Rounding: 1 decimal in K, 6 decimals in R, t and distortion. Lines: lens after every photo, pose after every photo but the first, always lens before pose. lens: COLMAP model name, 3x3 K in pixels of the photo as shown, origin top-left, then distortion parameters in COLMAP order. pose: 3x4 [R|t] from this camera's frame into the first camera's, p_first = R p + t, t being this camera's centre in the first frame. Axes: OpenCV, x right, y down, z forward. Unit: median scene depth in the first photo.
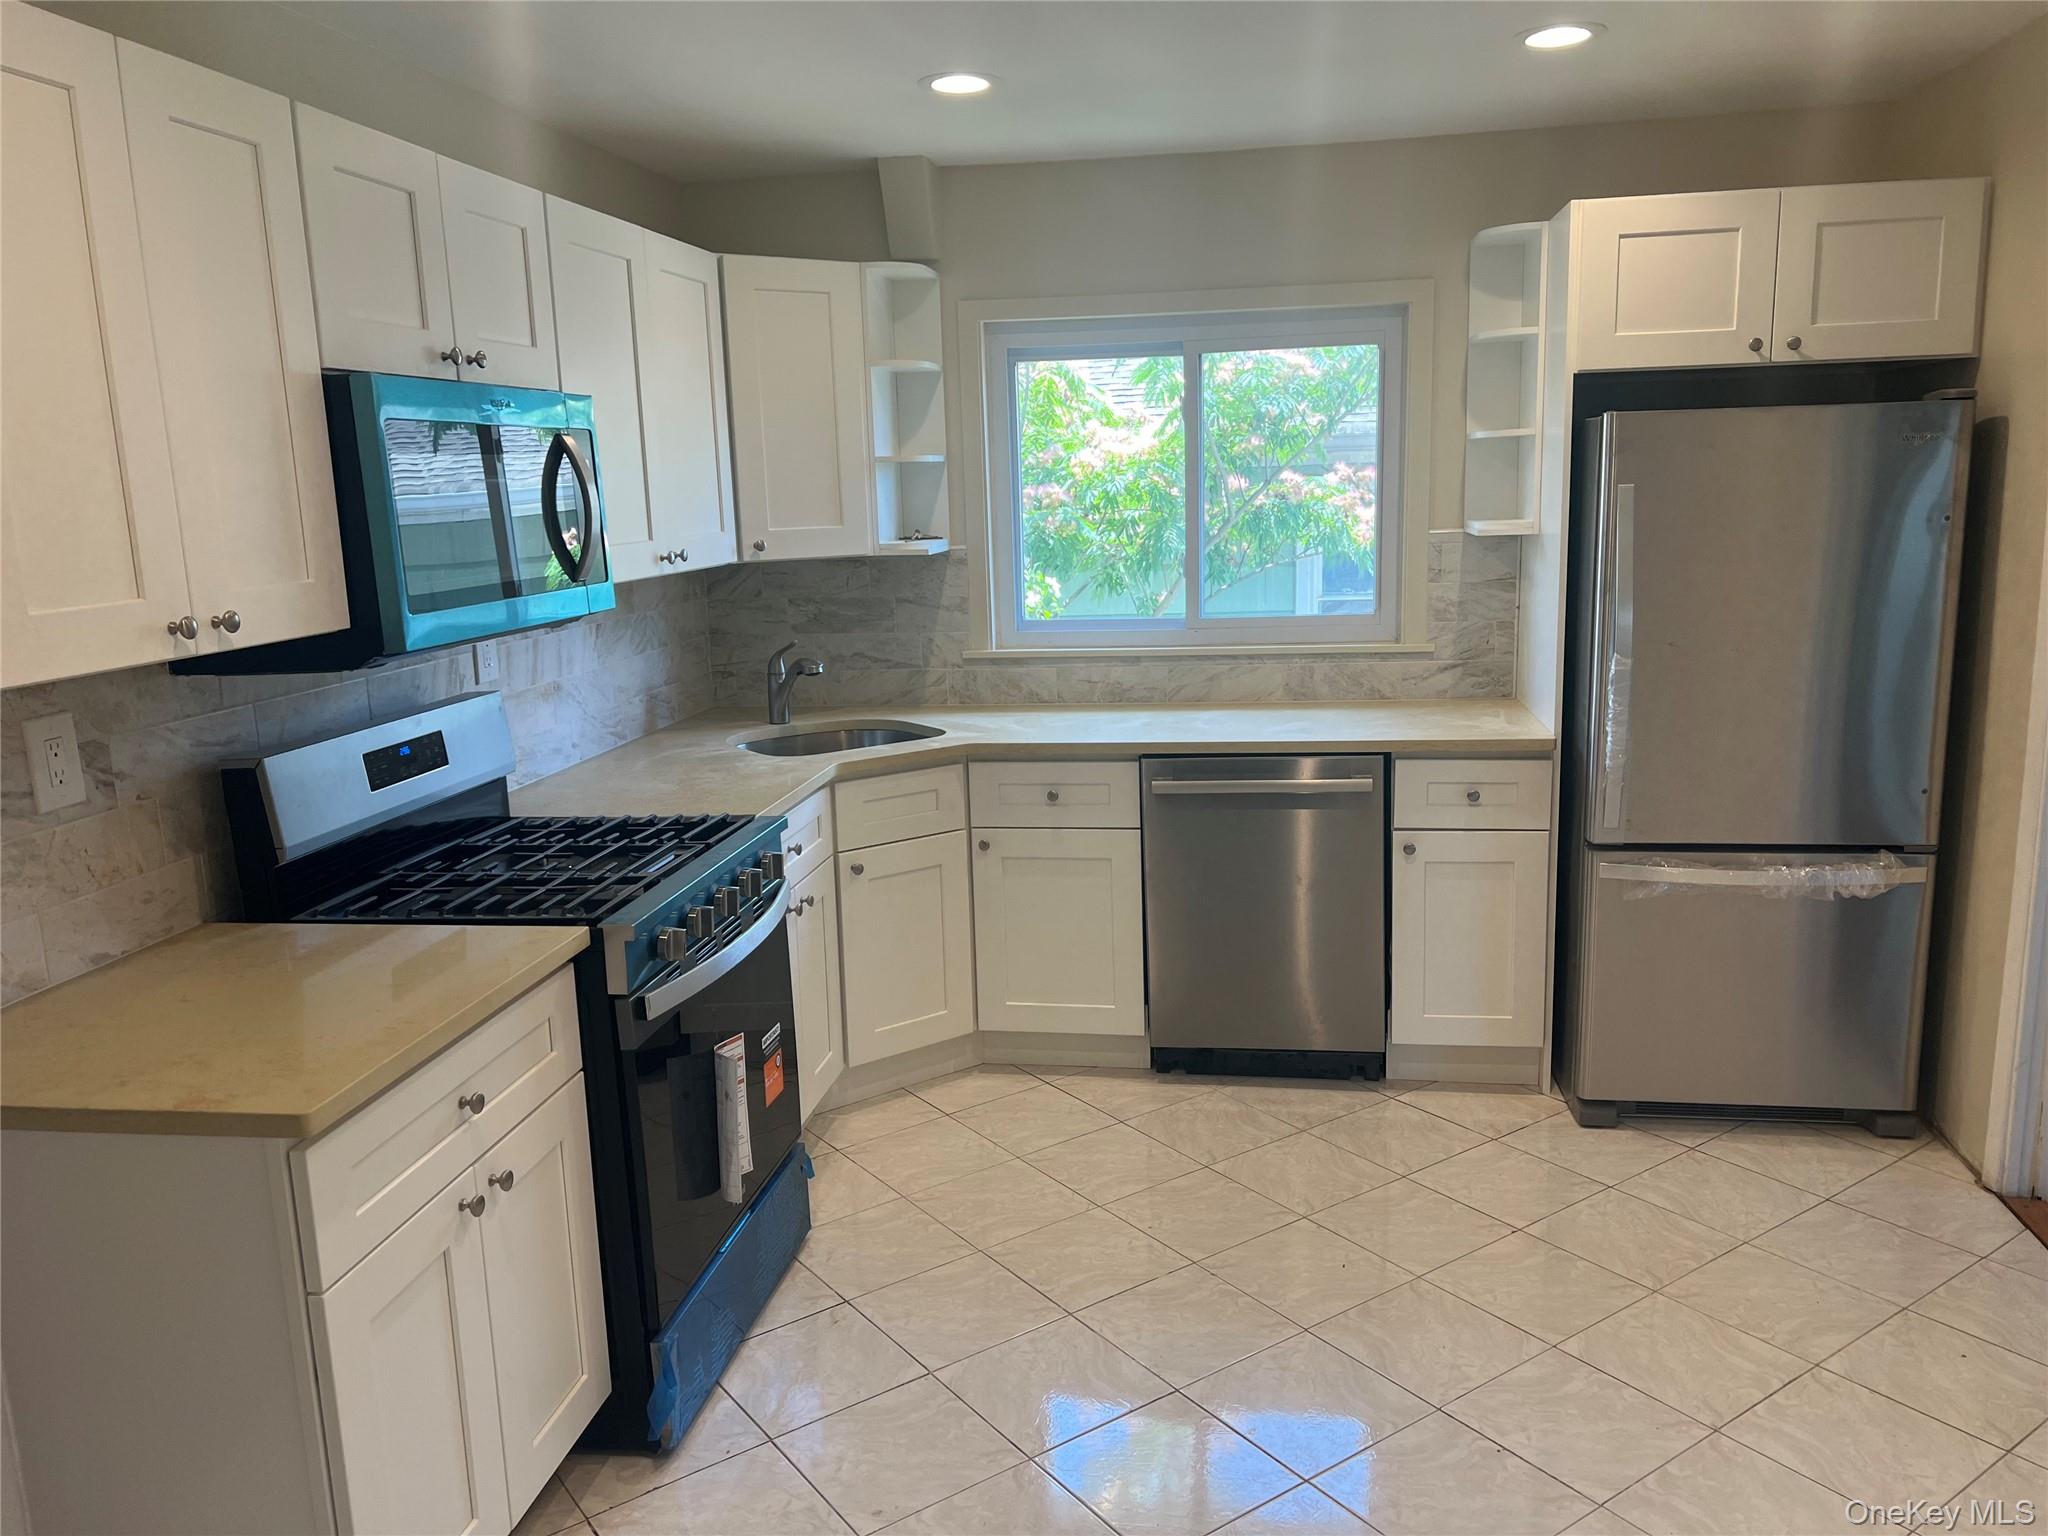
lens RADIAL K [[1532.3, 0, 1012.5], [0, 1532.3, 780.9], [0, 0, 1]] dist [0.050468, -0.060288]
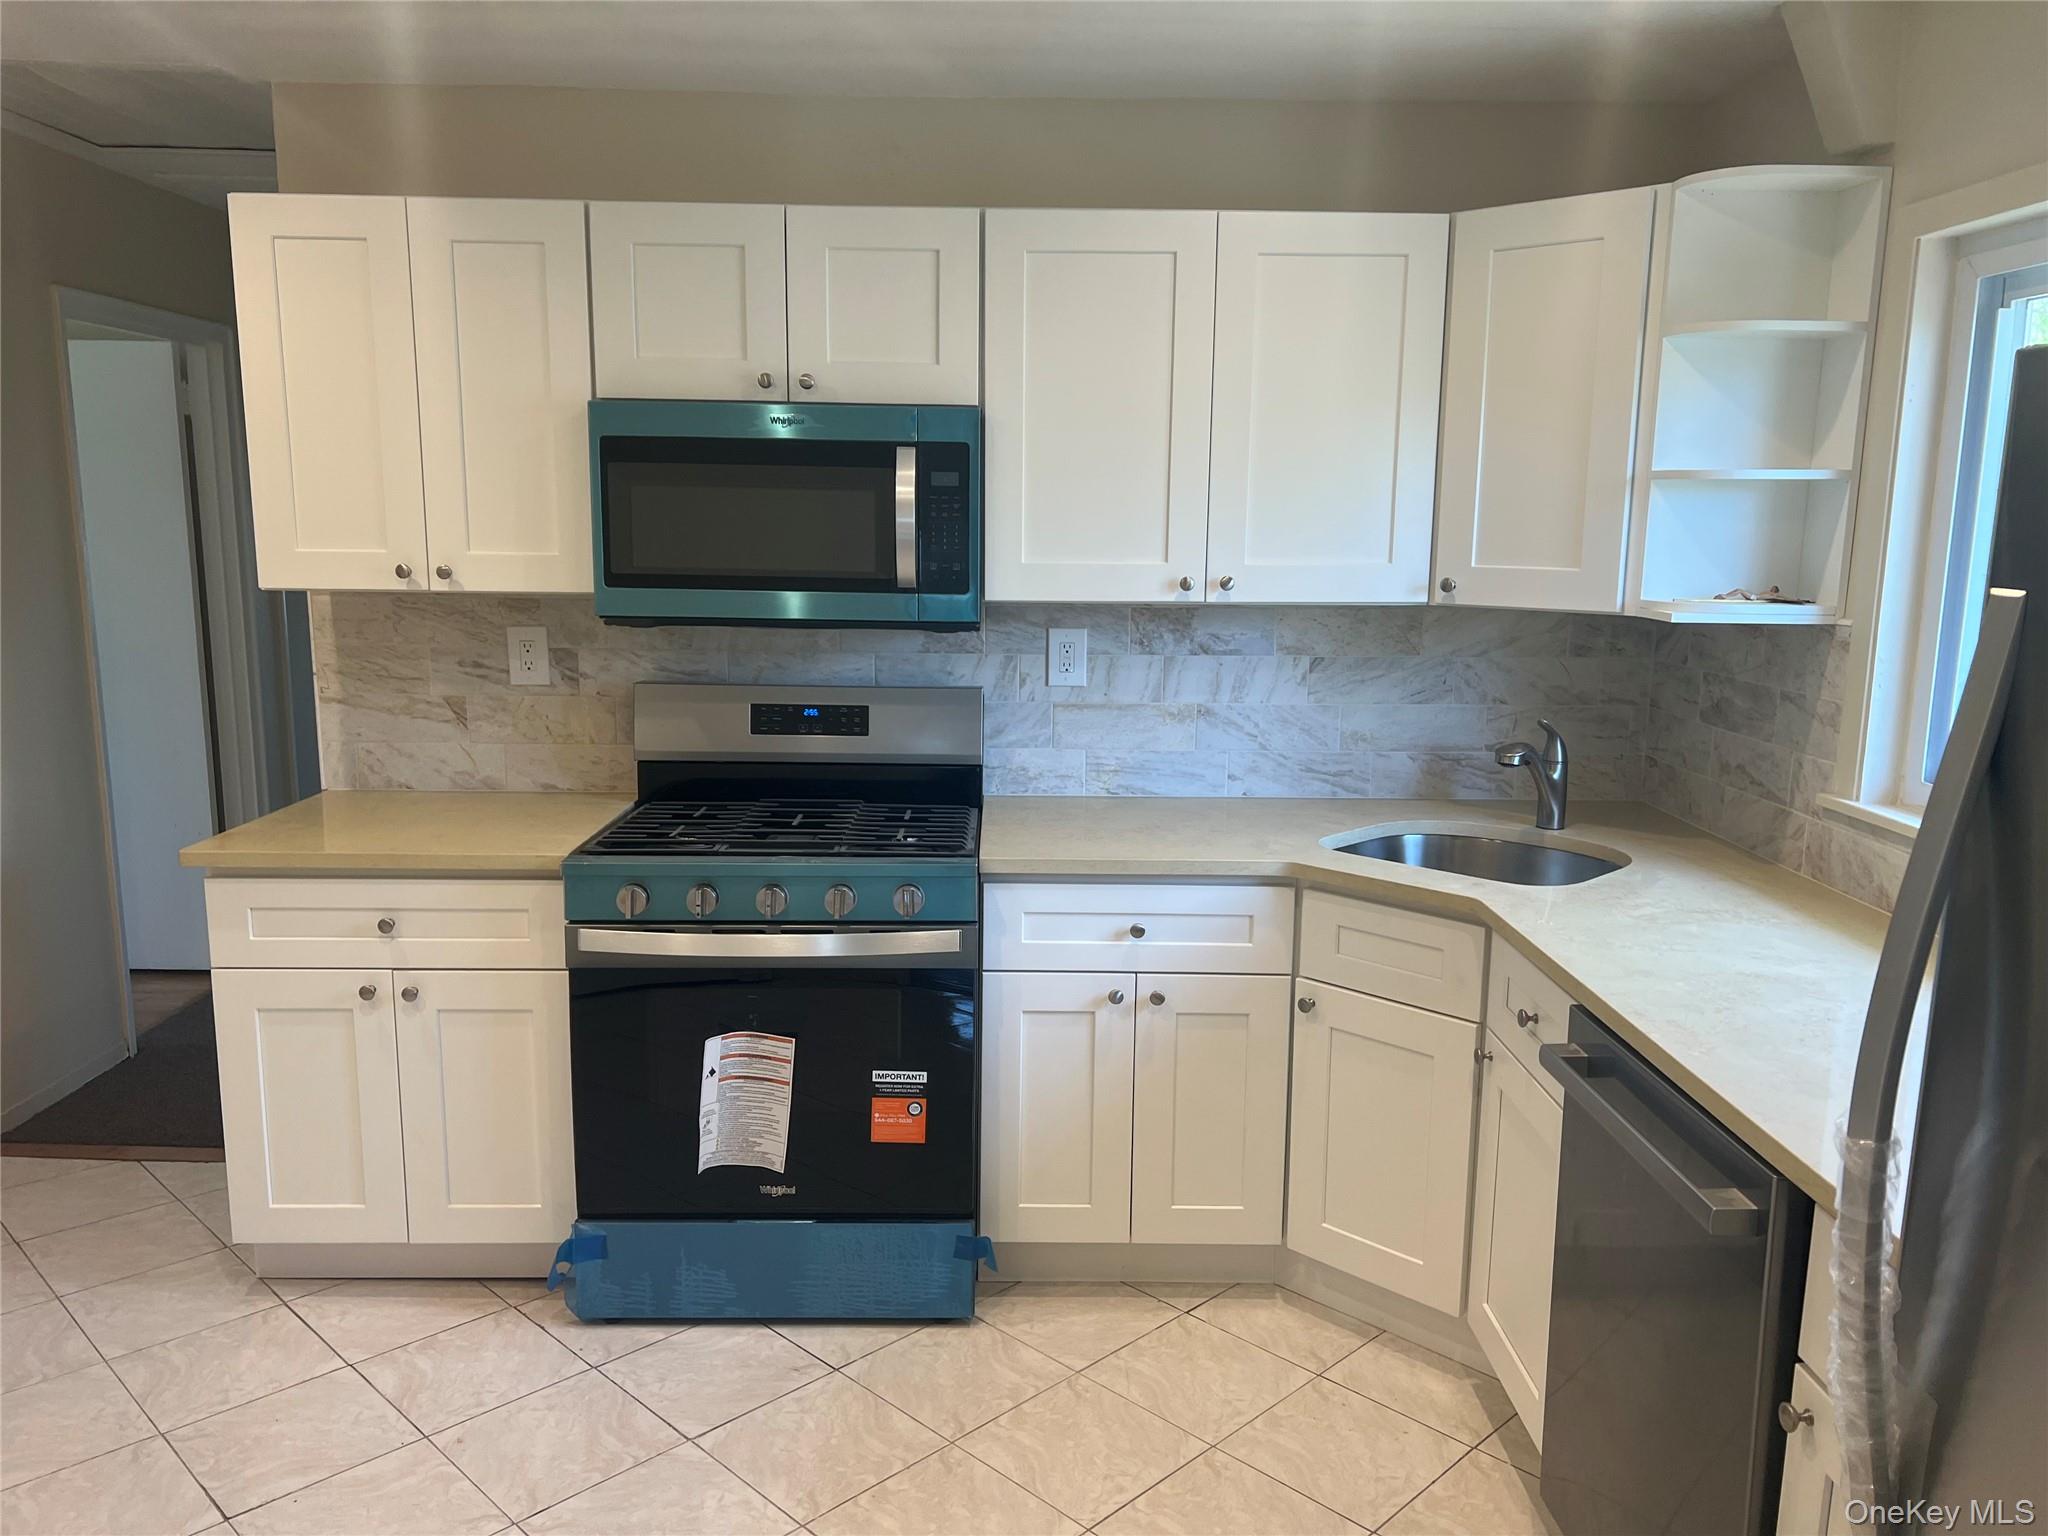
lens RADIAL K [[1532.3, 0, 1032.5], [0, 1532.3, 788.2], [0, 0, 1]] dist [0.050468, -0.060288]
pose [[0.177418, 0.204718, -0.962608, 0.572511], [-0.209373, 0.963585, 0.166337, -0.140998], [0.961606, 0.172033, 0.213820, 0.657189]]
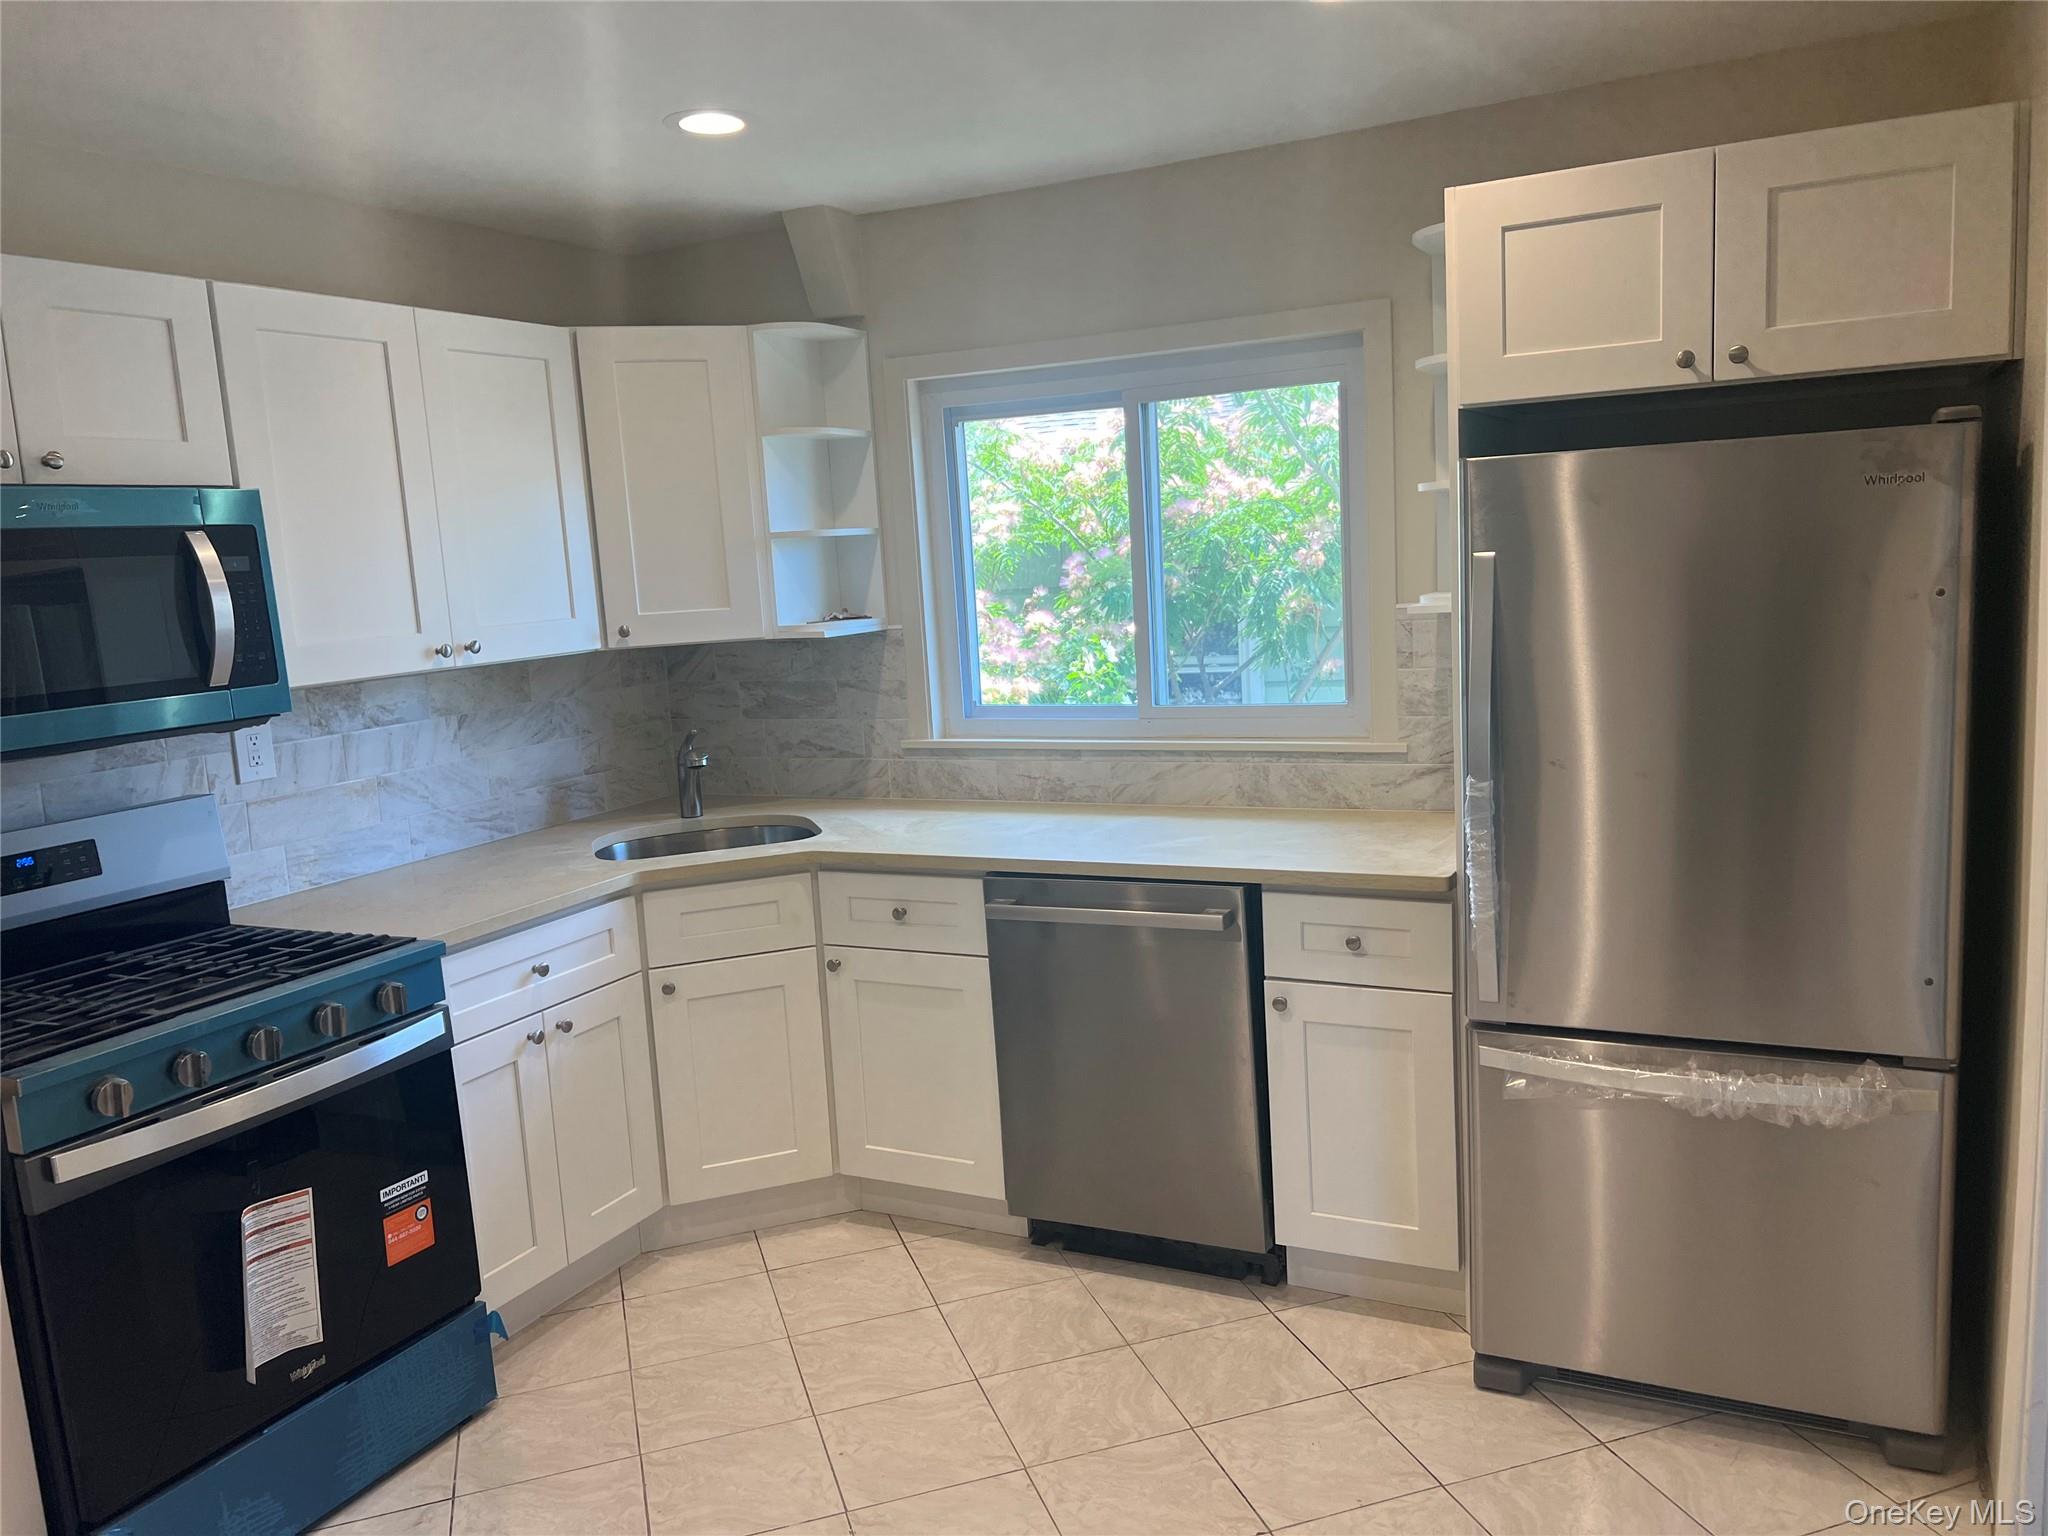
lens RADIAL K [[1532.3, 0, 1025.4], [0, 1532.3, 775.4], [0, 0, 1]] dist [0.050468, -0.060288]
pose [[0.953357, 0.020508, -0.301148, 0.357053], [-0.030654, 0.999109, -0.029005, -0.046166], [0.300285, 0.036884, 0.953136, 0.183815]]
